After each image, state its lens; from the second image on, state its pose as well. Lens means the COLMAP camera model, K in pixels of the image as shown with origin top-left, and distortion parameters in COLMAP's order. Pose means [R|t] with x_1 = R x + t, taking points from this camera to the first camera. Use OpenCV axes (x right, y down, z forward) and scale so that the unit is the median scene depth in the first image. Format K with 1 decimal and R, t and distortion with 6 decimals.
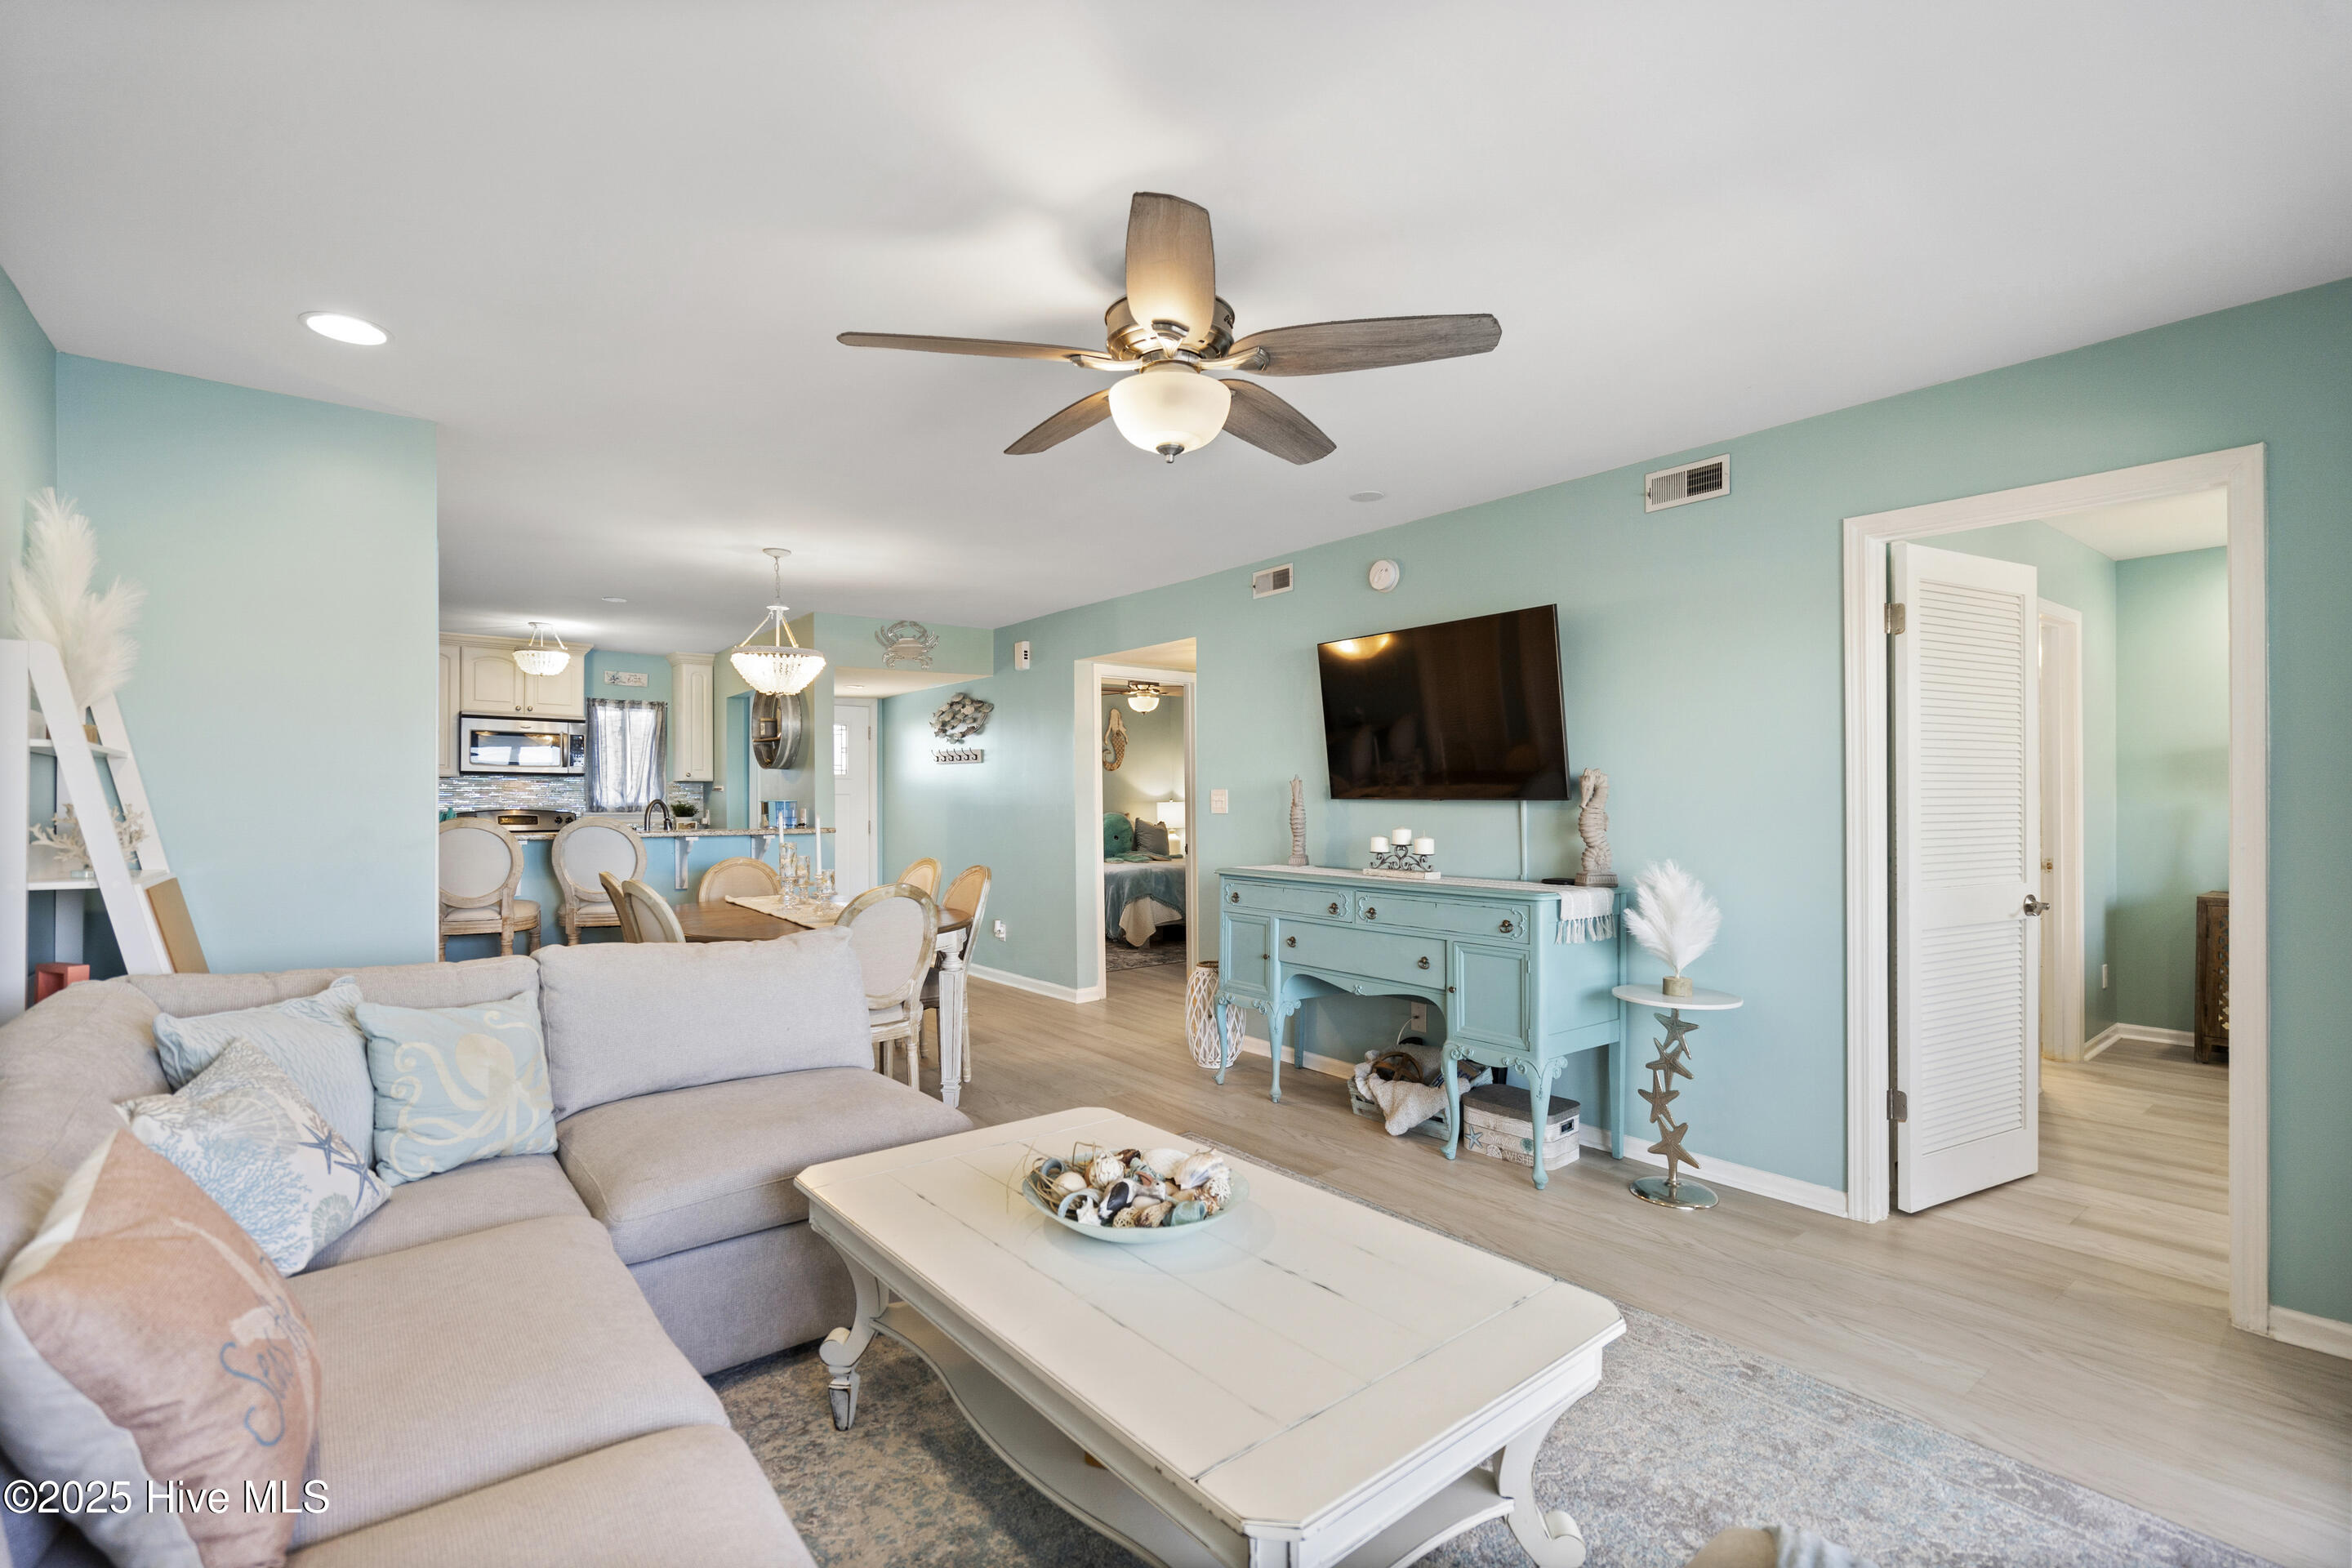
lens RADIAL K [[1067.6, 0, 1178.4], [0, 1067.6, 796.1], [0, 0, 1]] dist [-0.003839, 0.000005]
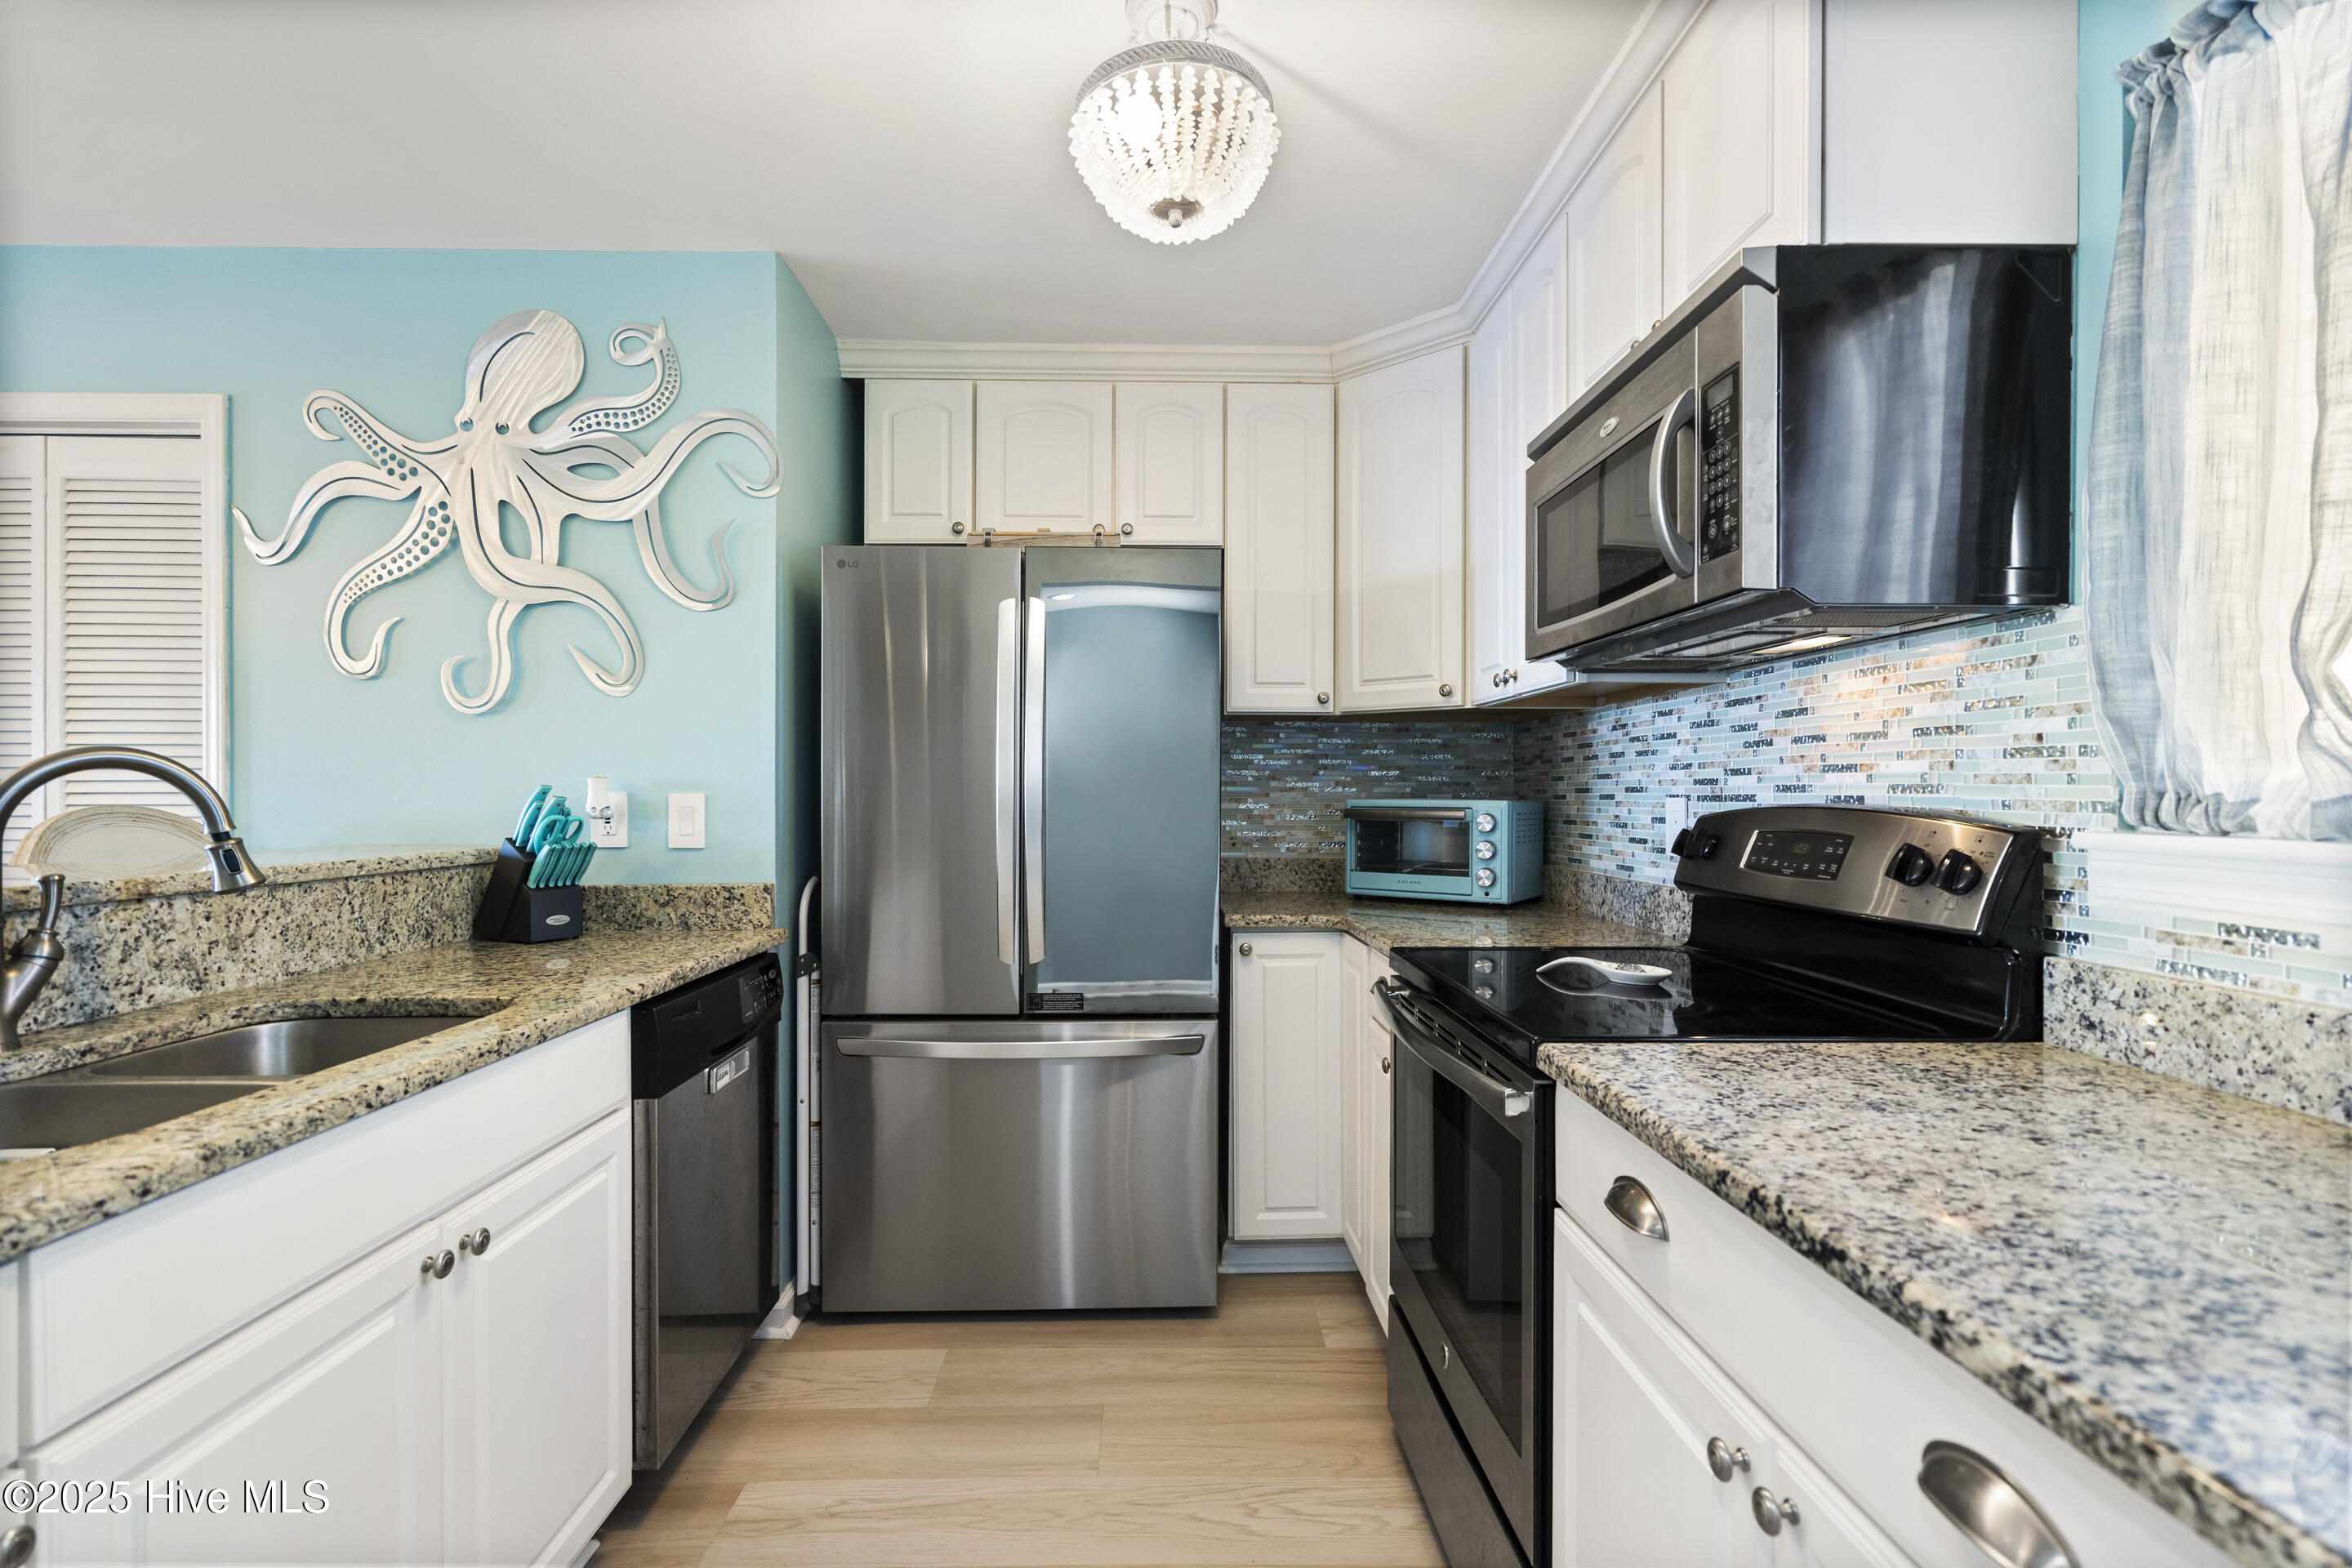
lens RADIAL K [[1067.6, 0, 1178.4], [0, 1067.6, 796.1], [0, 0, 1]] dist [-0.003839, 0.000005]
pose [[-0.604812, 0.001881, -0.796366, -0.643579], [0.000855, 0.999998, 0.001712, 0.018136], [0.796368, 0.000354, -0.604813, 1.786571]]
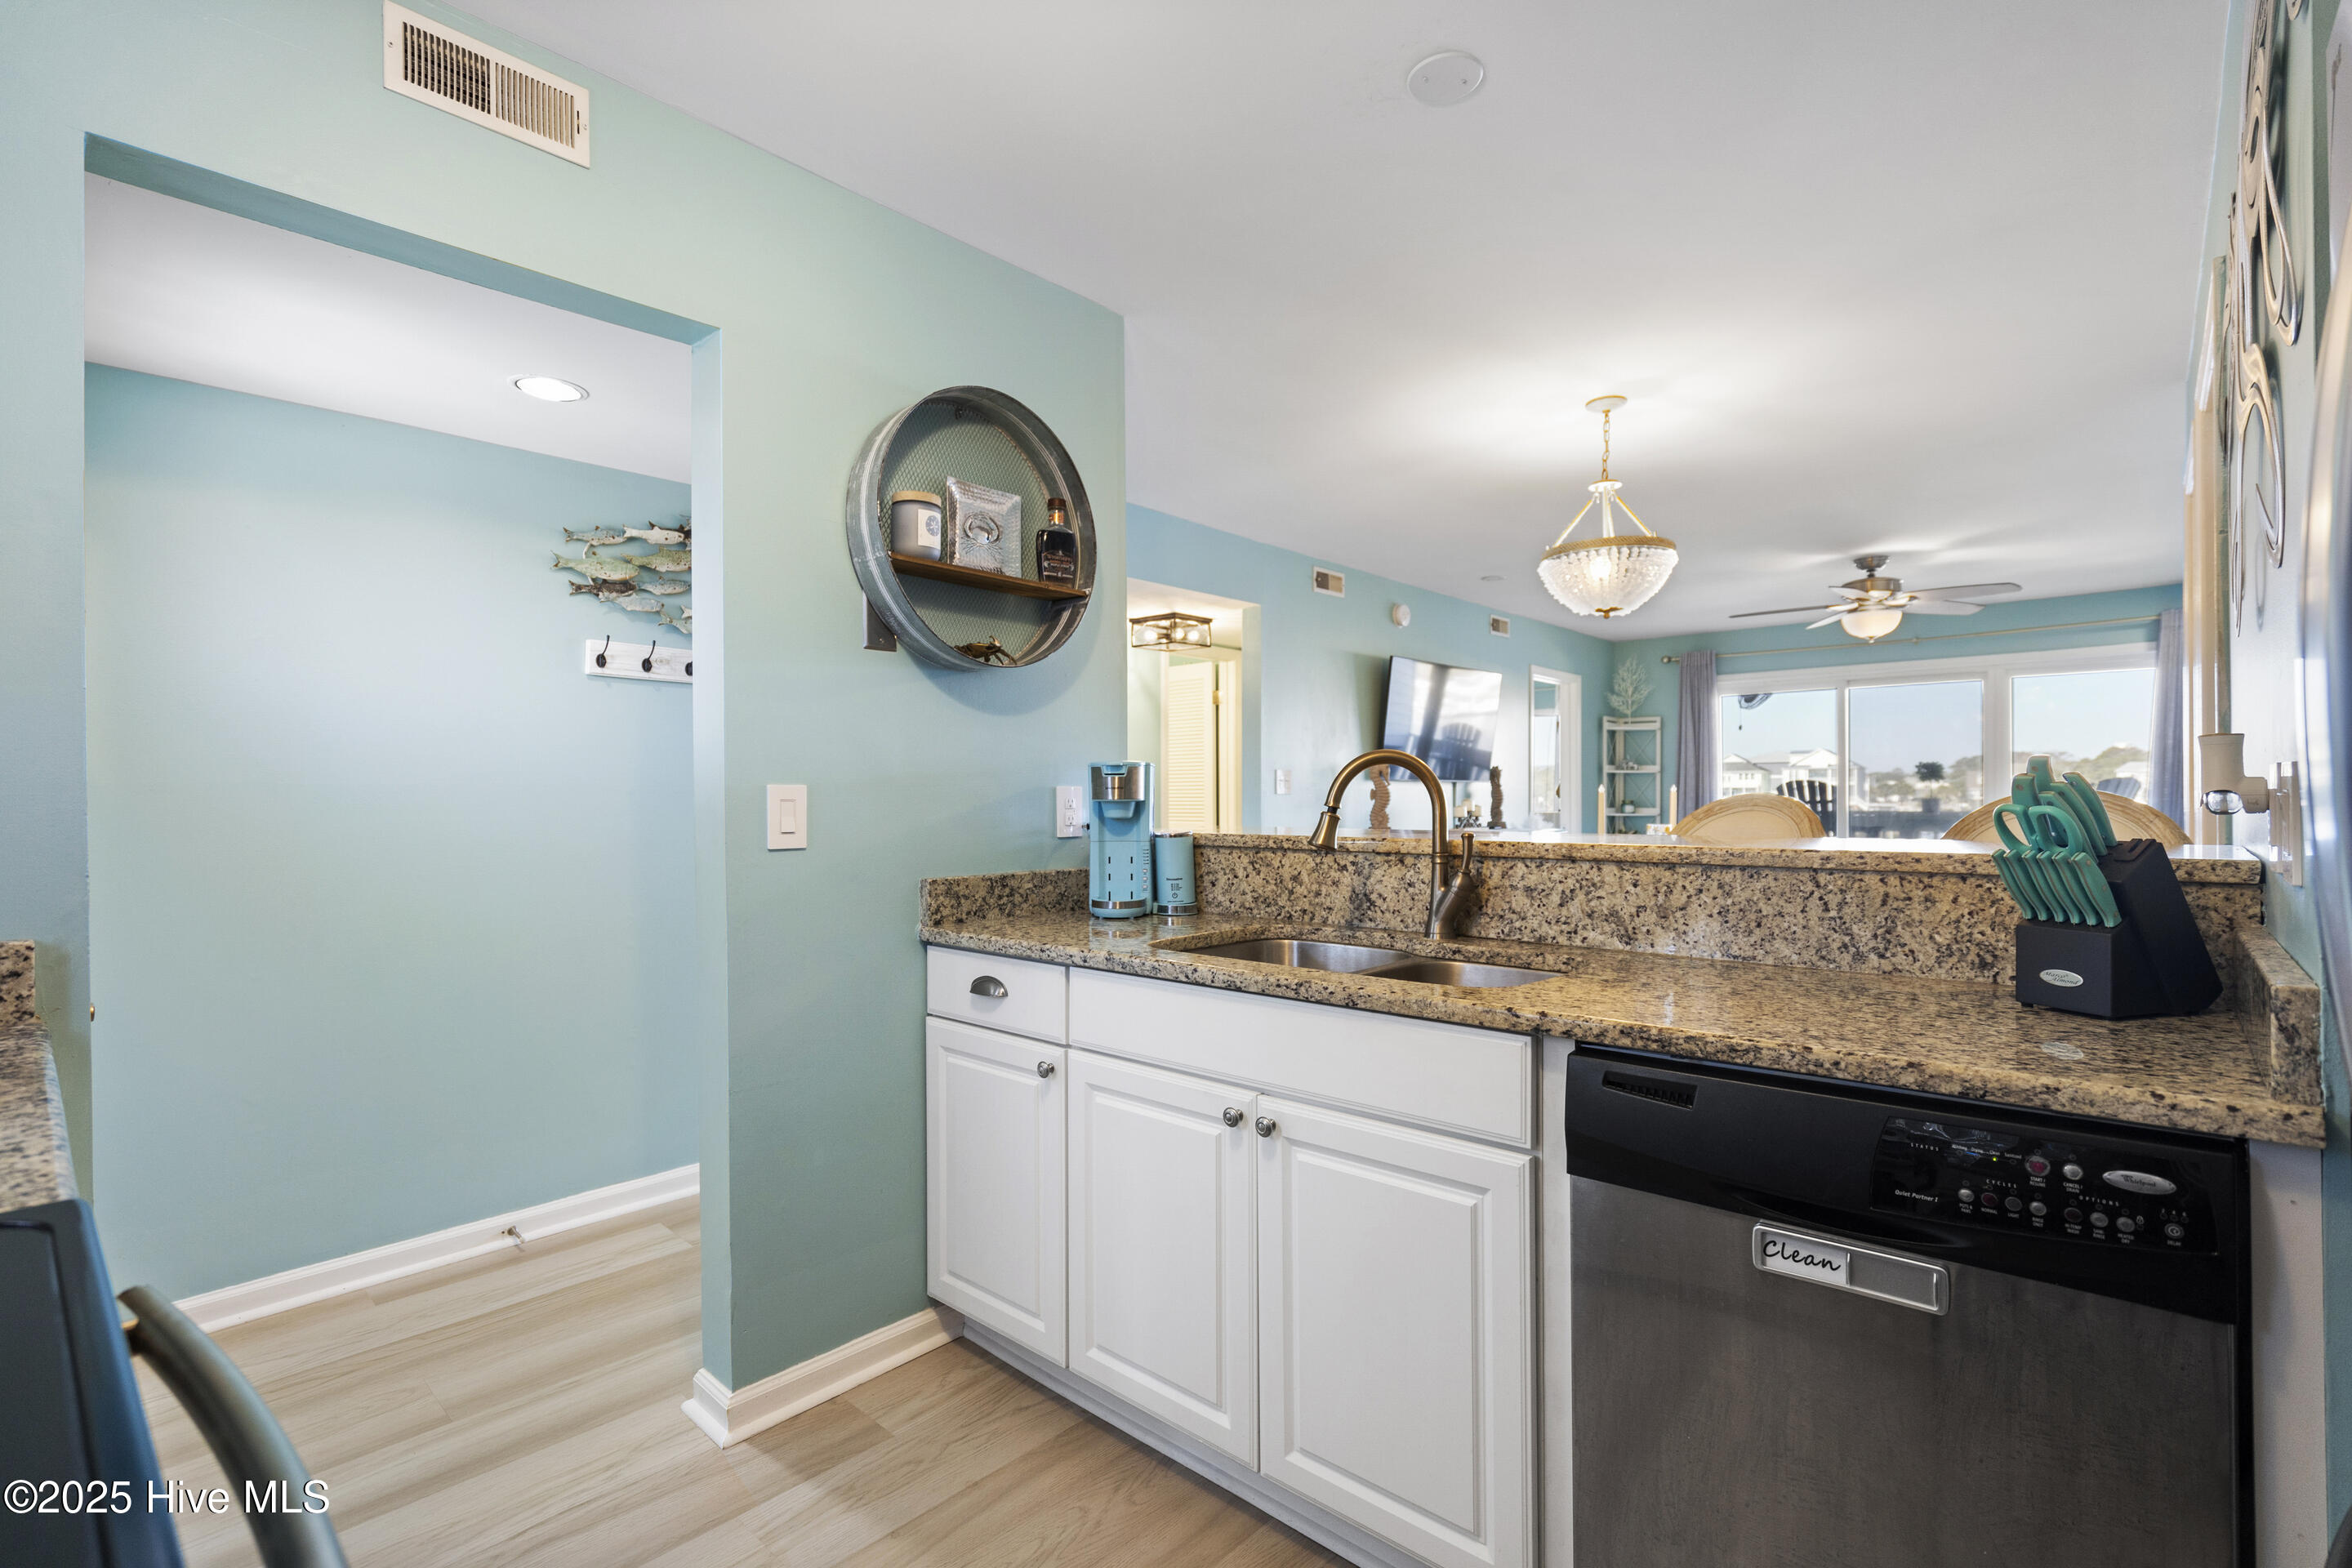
lens RADIAL K [[1041.6, 0, 1171.9], [0, 1041.6, 796.1], [0, 0, 1]] dist [-0.002314, -0.000079]
pose [[-0.161435, 0.002673, 0.986880, -1.103219], [0.004176, 0.999989, -0.002025, 0.024837], [-0.986875, 0.003795, -0.161444, 1.554261]]
